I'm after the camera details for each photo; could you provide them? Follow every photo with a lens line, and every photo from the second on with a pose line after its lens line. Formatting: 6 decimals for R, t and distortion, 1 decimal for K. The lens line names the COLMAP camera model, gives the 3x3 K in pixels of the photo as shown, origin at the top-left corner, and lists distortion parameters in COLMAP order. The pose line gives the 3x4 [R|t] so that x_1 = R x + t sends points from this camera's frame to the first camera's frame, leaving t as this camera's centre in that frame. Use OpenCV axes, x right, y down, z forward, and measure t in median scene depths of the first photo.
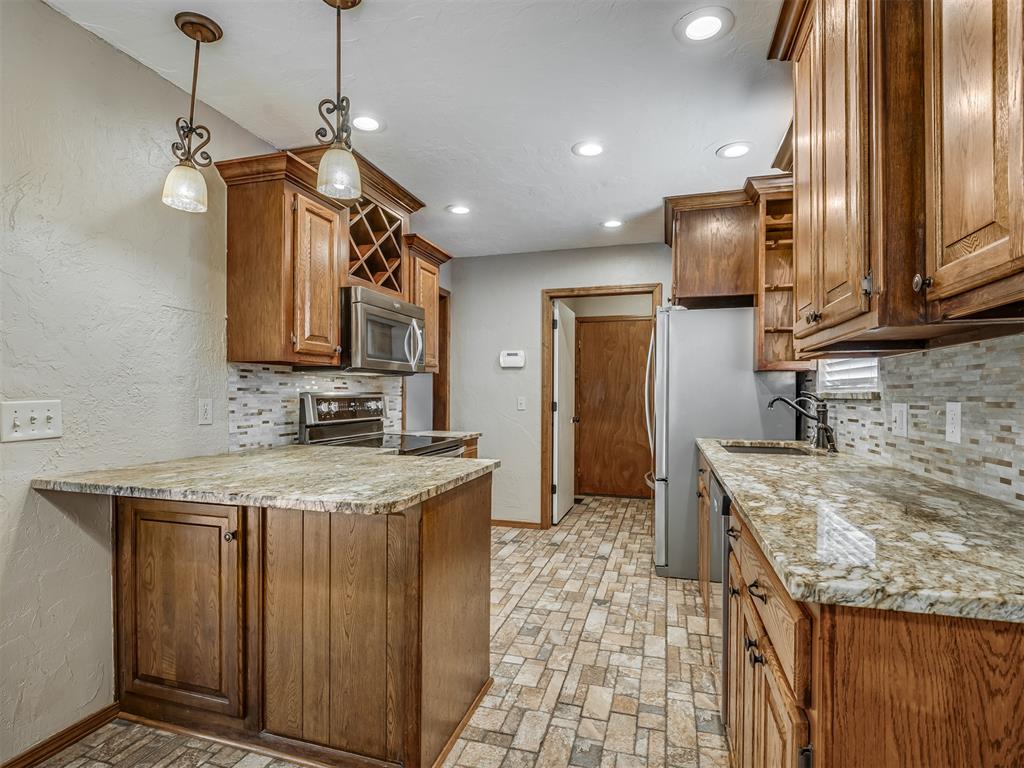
lens RADIAL K [[504.1, 0, 504.1], [0, 504.1, 395.0], [0, 0, 1]] dist [-0.000009, -0.000899]
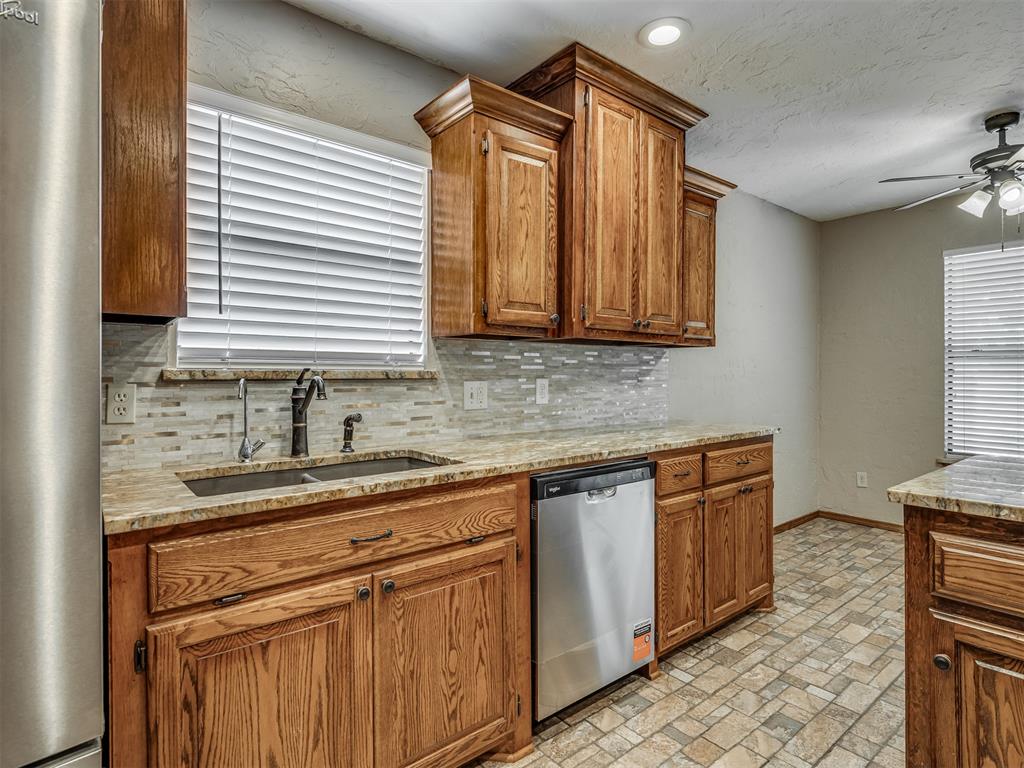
lens RADIAL K [[574.3, 0, 516.3], [0, 574.3, 373.3], [0, 0, 1]] dist [0.015657, -0.010446]
pose [[-0.847195, -0.002375, 0.531276, -0.000239], [-0.002428, 0.999997, 0.000597, -0.001835], [-0.531276, -0.000784, -0.847198, 1.373724]]
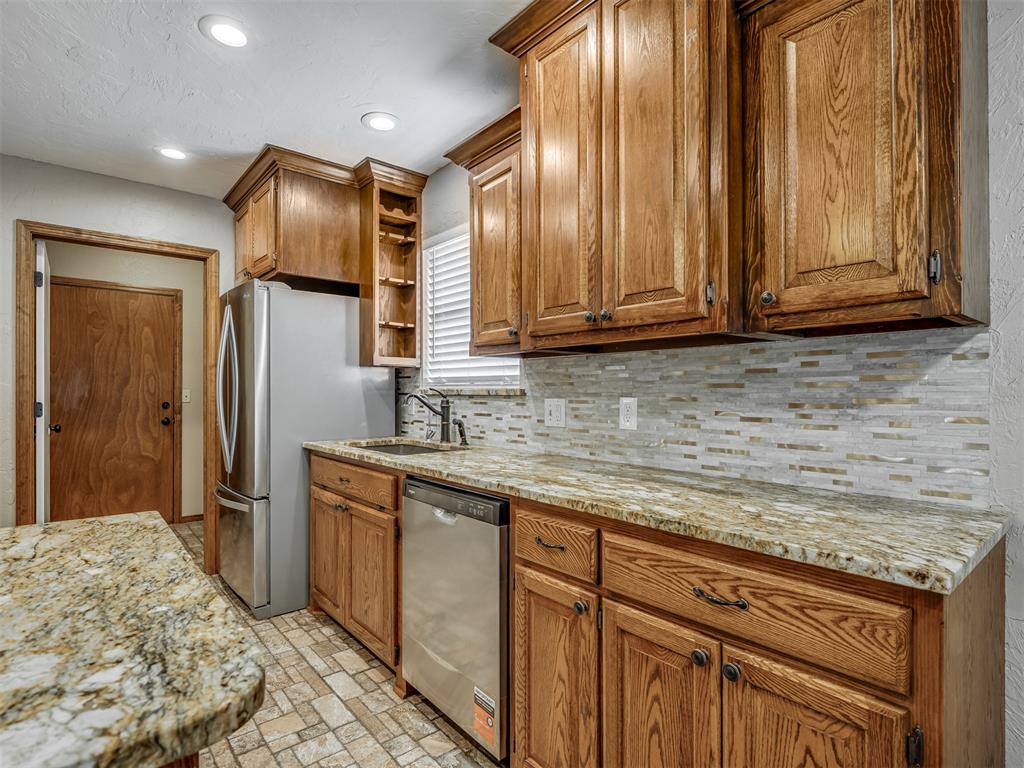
lens RADIAL K [[527.1, 0, 472.7], [0, 527.1, 391.2], [0, 0, 1]] dist [-0.002783, -0.001114]
pose [[0.572721, -0.000262, 0.819751, -0.215396], [-0.000432, 1.000000, 0.000622, -0.001043], [-0.819751, -0.000711, 0.572720, 0.302076]]
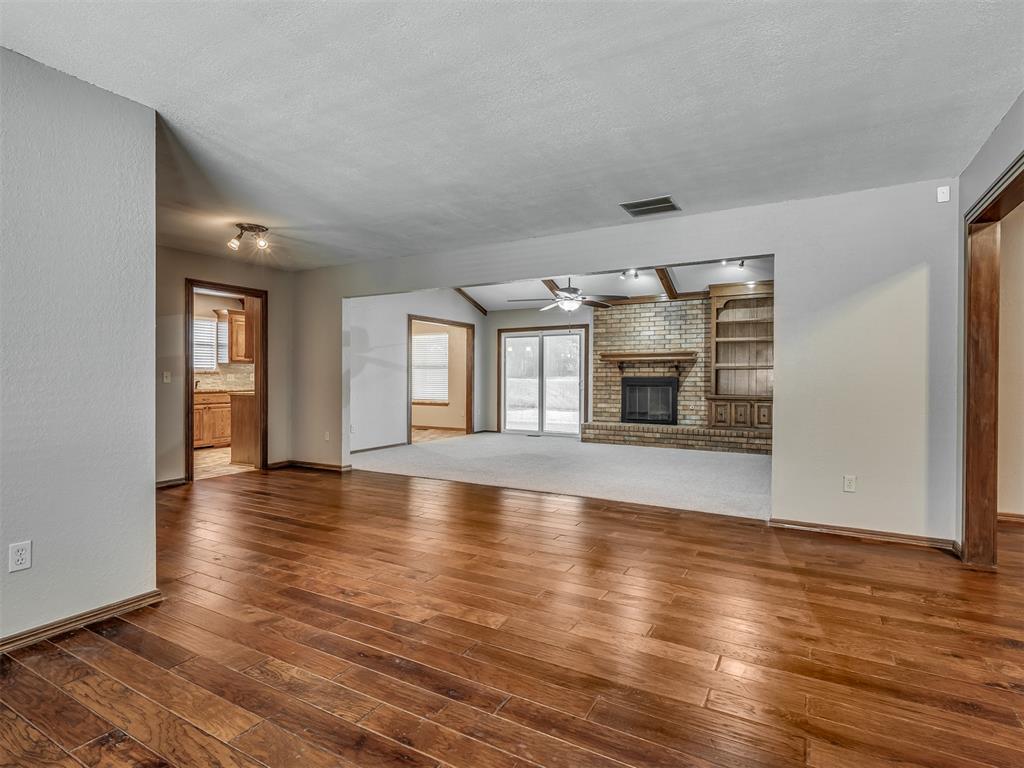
lens RADIAL K [[539.8, 0, 531.6], [0, 539.8, 375.9], [0, 0, 1]] dist [-0.000147, -0.002196]
pose [[-0.982851, -0.007088, 0.184263, -1.860332], [-0.008394, 0.999945, -0.006312, 0.026648], [-0.184208, -0.007751, -0.982857, 3.519101]]
